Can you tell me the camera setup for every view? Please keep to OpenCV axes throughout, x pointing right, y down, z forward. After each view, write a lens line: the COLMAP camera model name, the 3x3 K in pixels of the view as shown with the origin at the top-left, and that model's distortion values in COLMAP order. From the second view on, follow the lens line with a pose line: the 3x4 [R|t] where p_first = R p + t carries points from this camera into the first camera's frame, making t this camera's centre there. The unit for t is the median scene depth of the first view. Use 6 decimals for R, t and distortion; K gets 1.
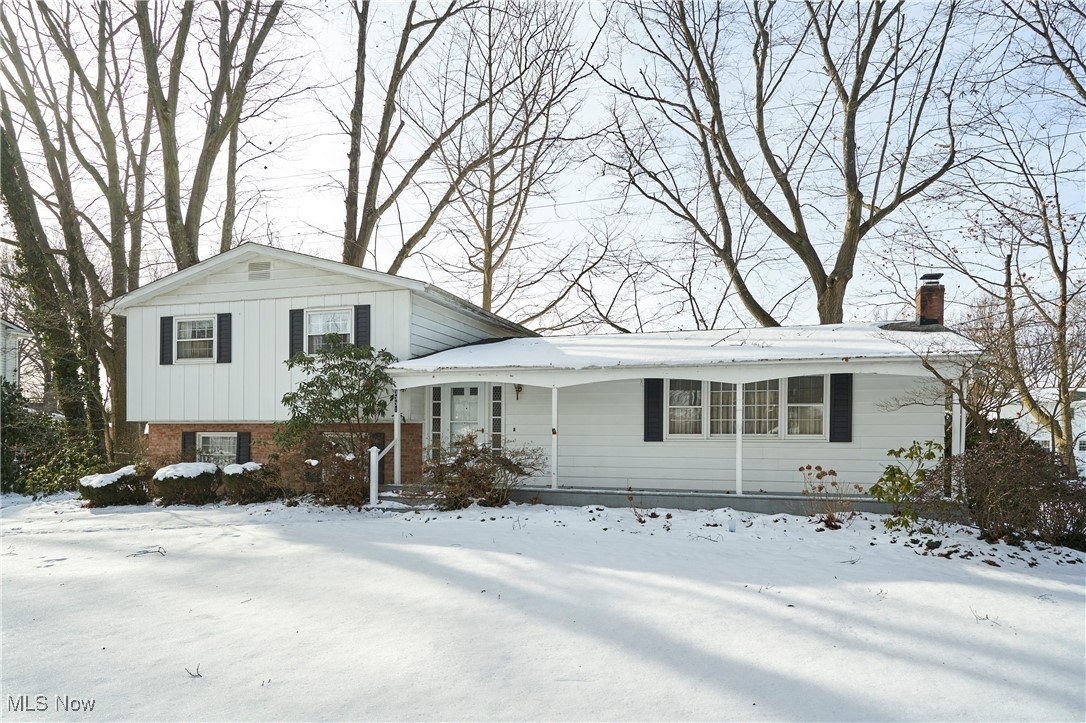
lens RADIAL K [[692.8, 0, 543.5], [0, 692.8, 366.0], [0, 0, 1]] dist [-0.001130, -0.000753]
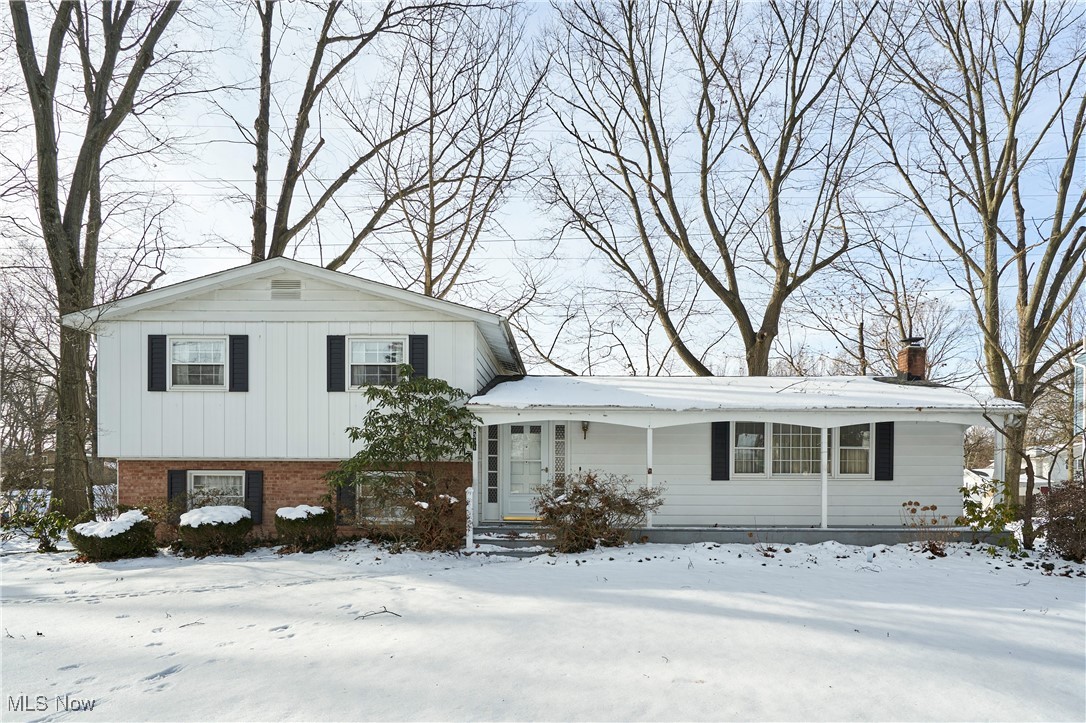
lens RADIAL K [[671.1, 0, 568.6], [0, 671.1, 409.0], [0, 0, 1]] dist [-0.023249, 0.016704]
pose [[0.957145, 0.027438, 0.288307, -0.315307], [-0.029431, 0.999564, 0.002579, 0.003270], [-0.288110, -0.010954, 0.957535, 0.073663]]
